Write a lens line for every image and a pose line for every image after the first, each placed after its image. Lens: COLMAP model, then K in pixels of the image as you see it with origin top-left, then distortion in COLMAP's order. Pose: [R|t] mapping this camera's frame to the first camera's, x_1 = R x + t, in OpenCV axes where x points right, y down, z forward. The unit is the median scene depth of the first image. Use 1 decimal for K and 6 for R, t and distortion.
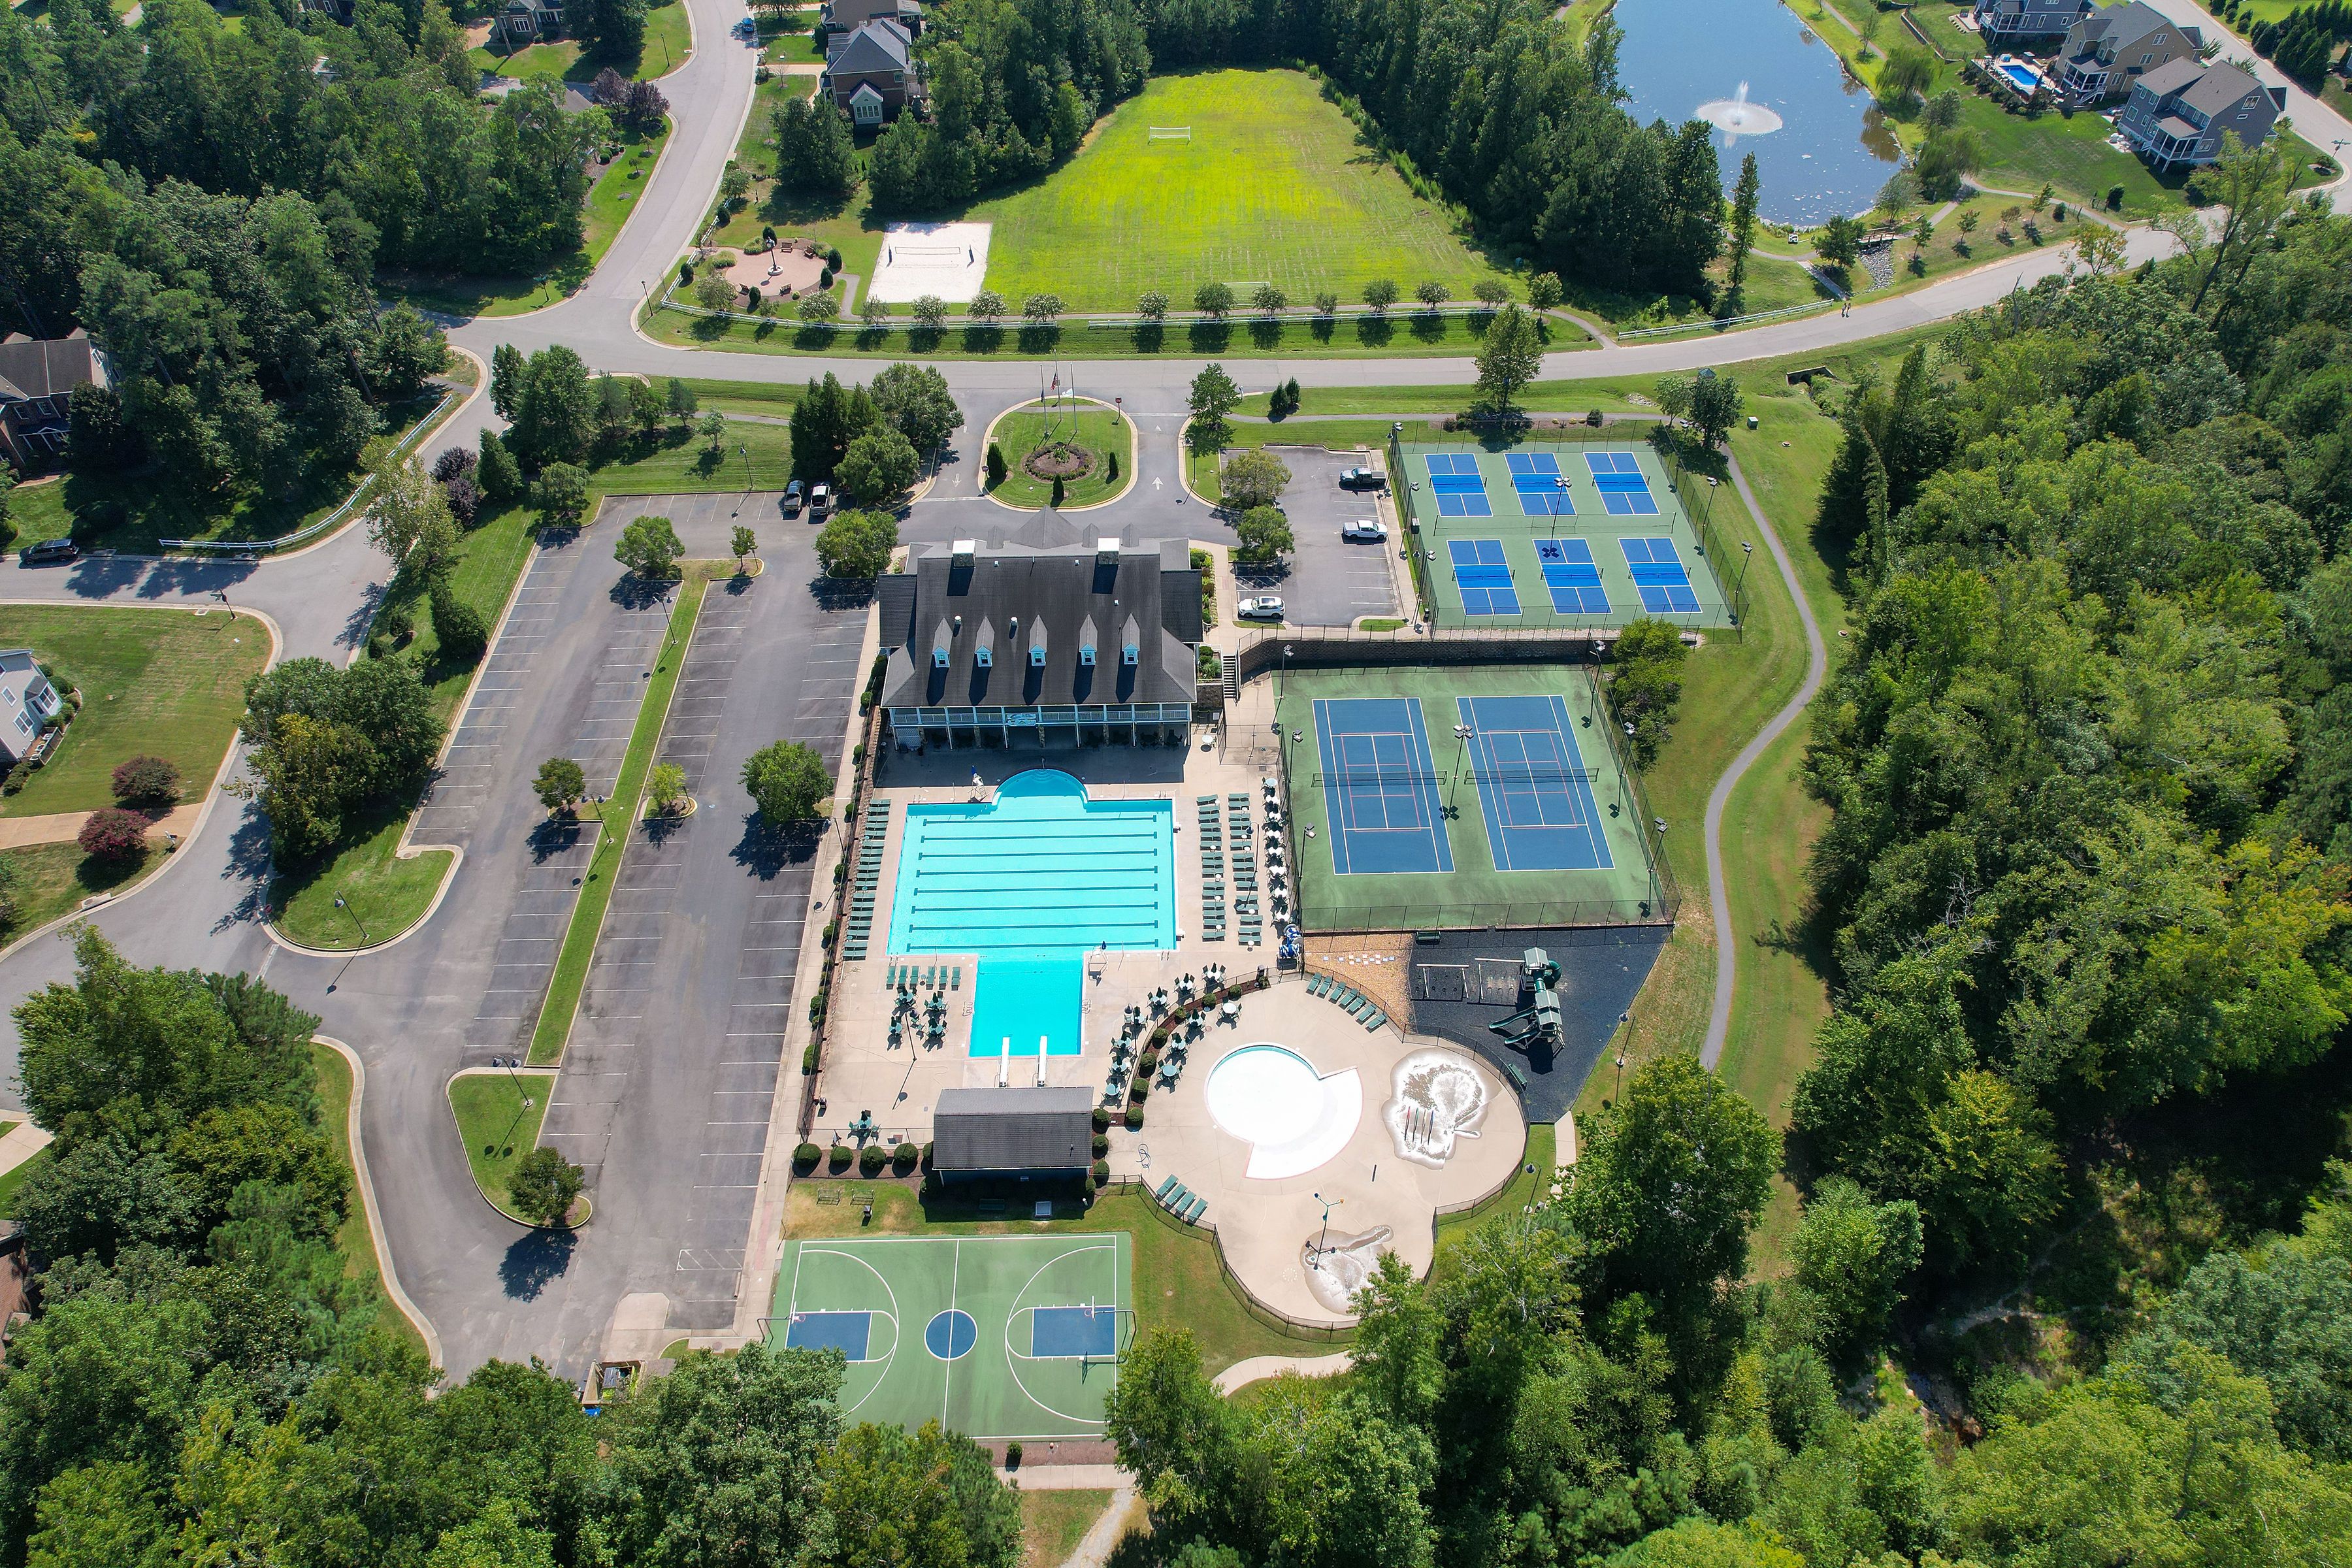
lens RADIAL K [[1486.9, 0, 1191.4], [0, 1486.9, 794.3], [0, 0, 1]] dist [-0.059701, 0.043489]
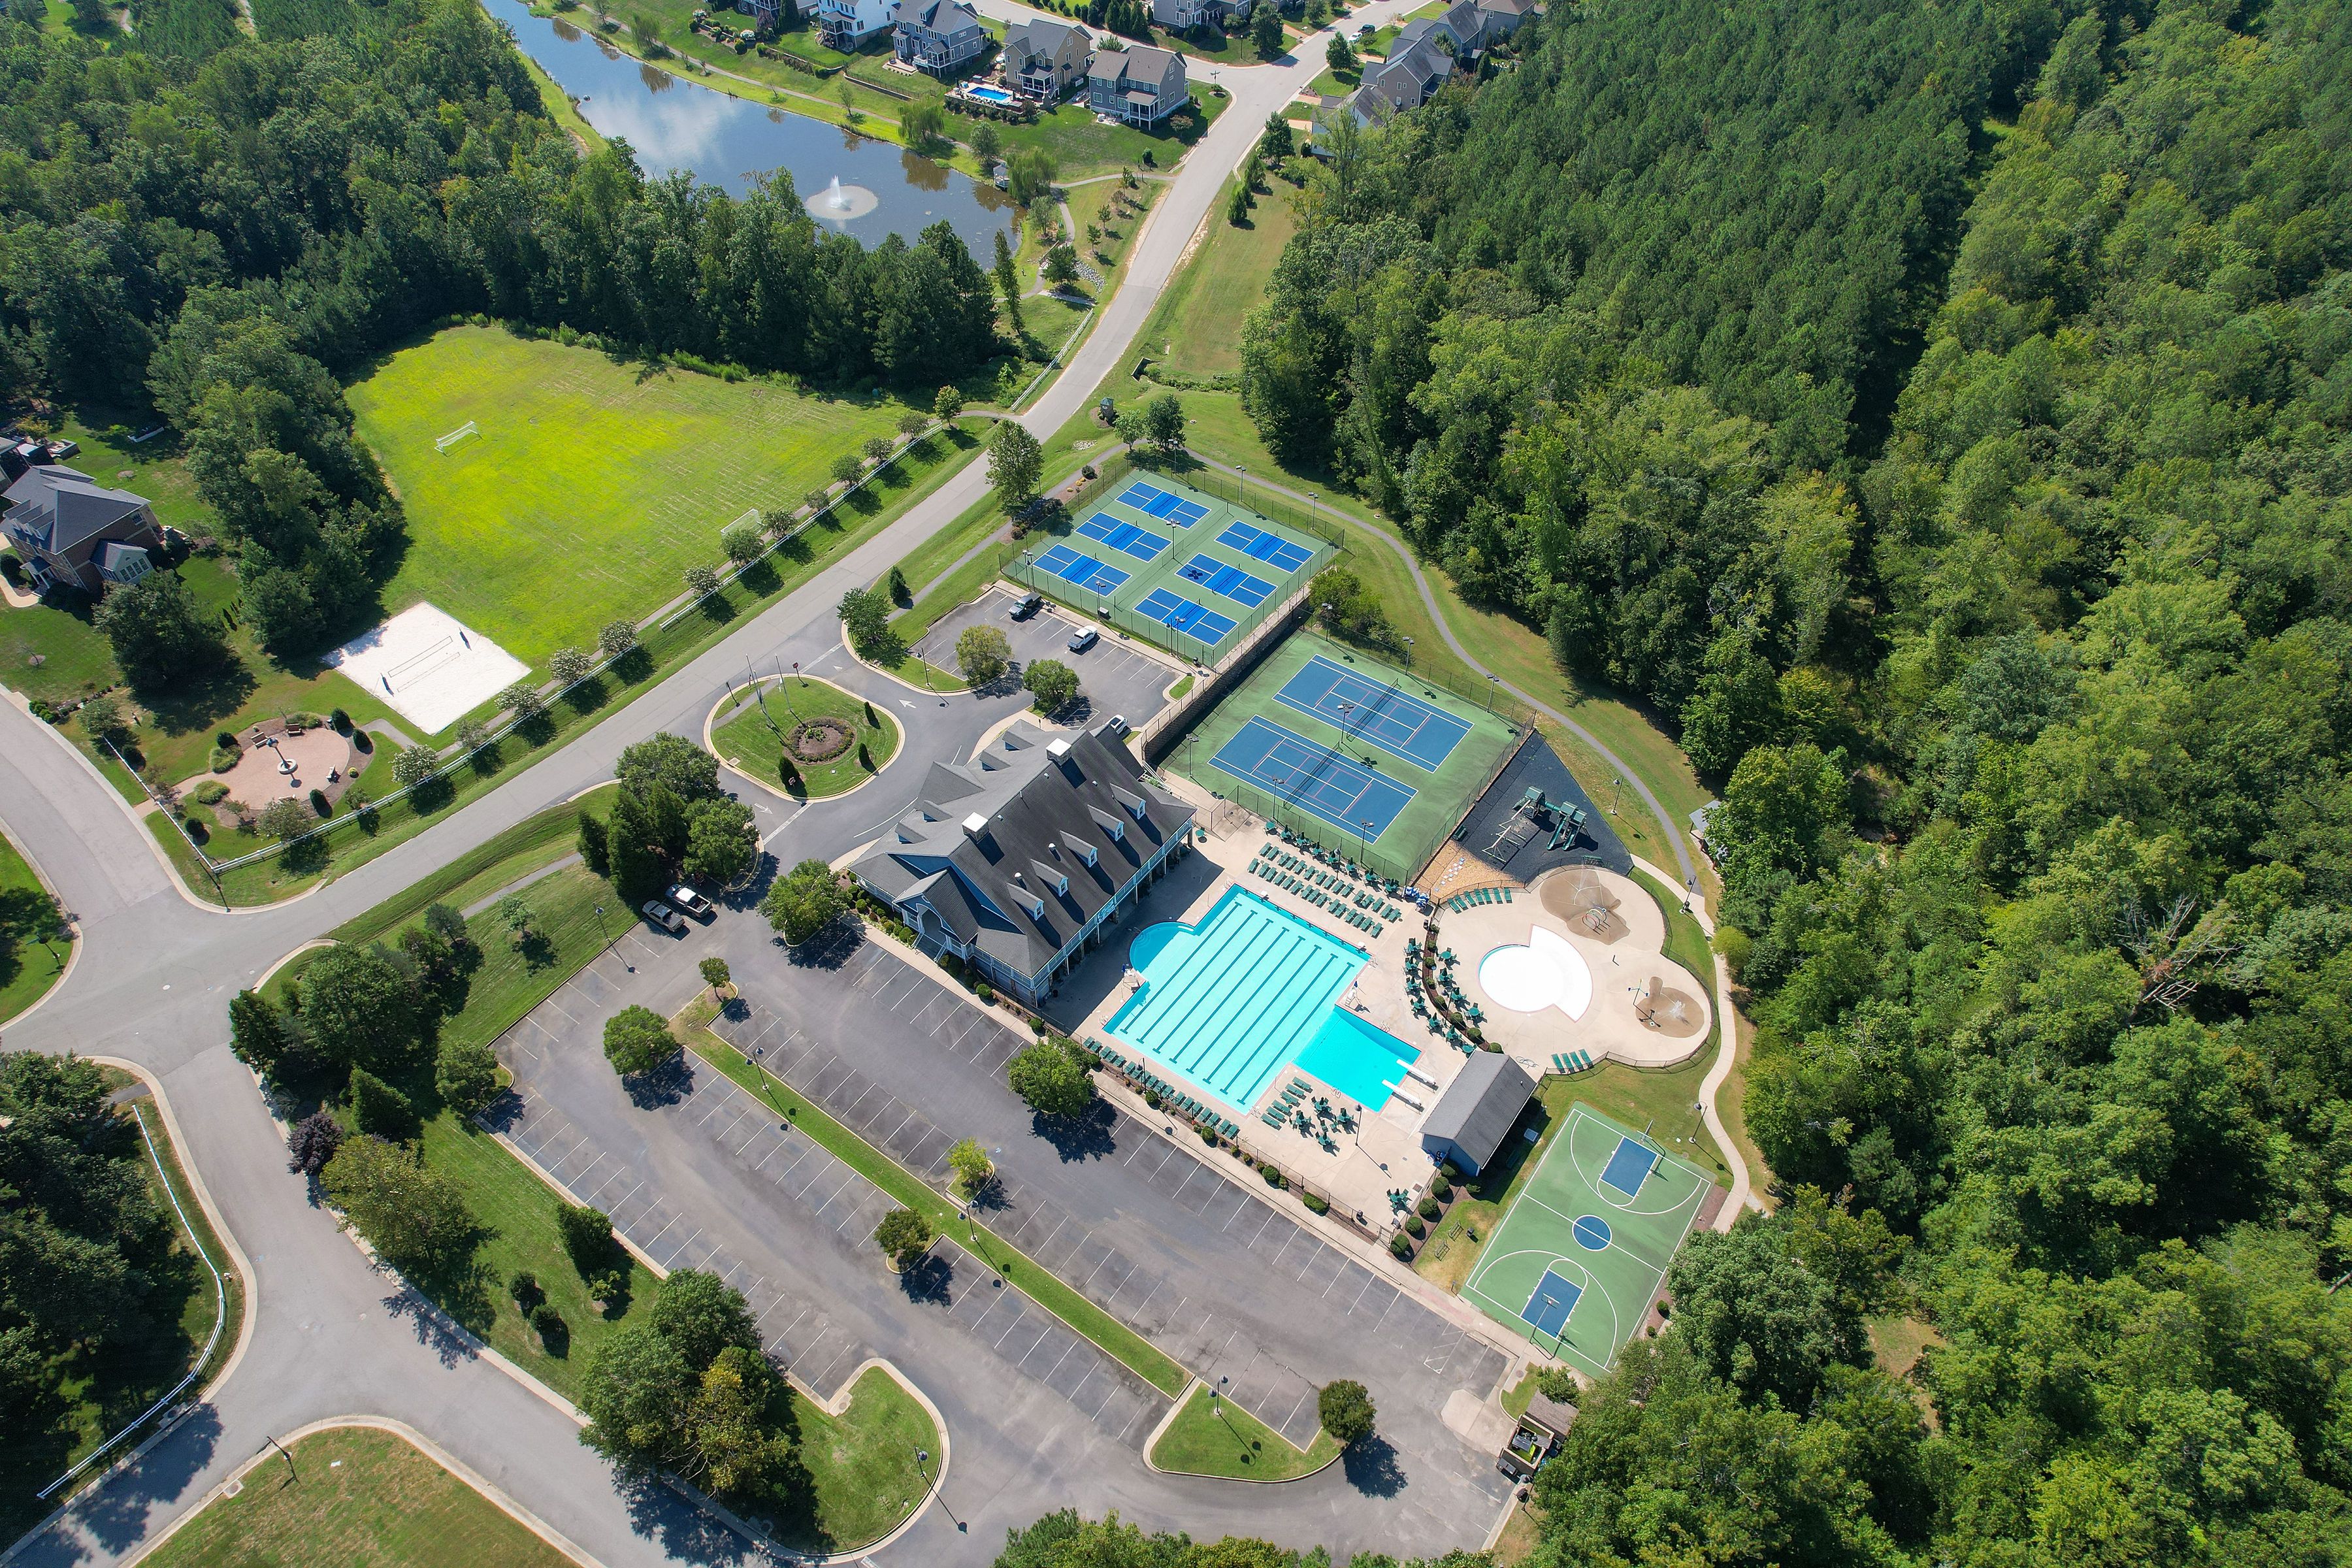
lens RADIAL K [[1486.9, 0, 1191.4], [0, 1486.9, 794.3], [0, 0, 1]] dist [-0.059701, 0.043489]
pose [[0.599104, -0.570451, 0.561837, -0.597072], [0.568156, 0.797313, 0.203694, -0.285045], [-0.564157, 0.197176, 0.801778, 0.031486]]
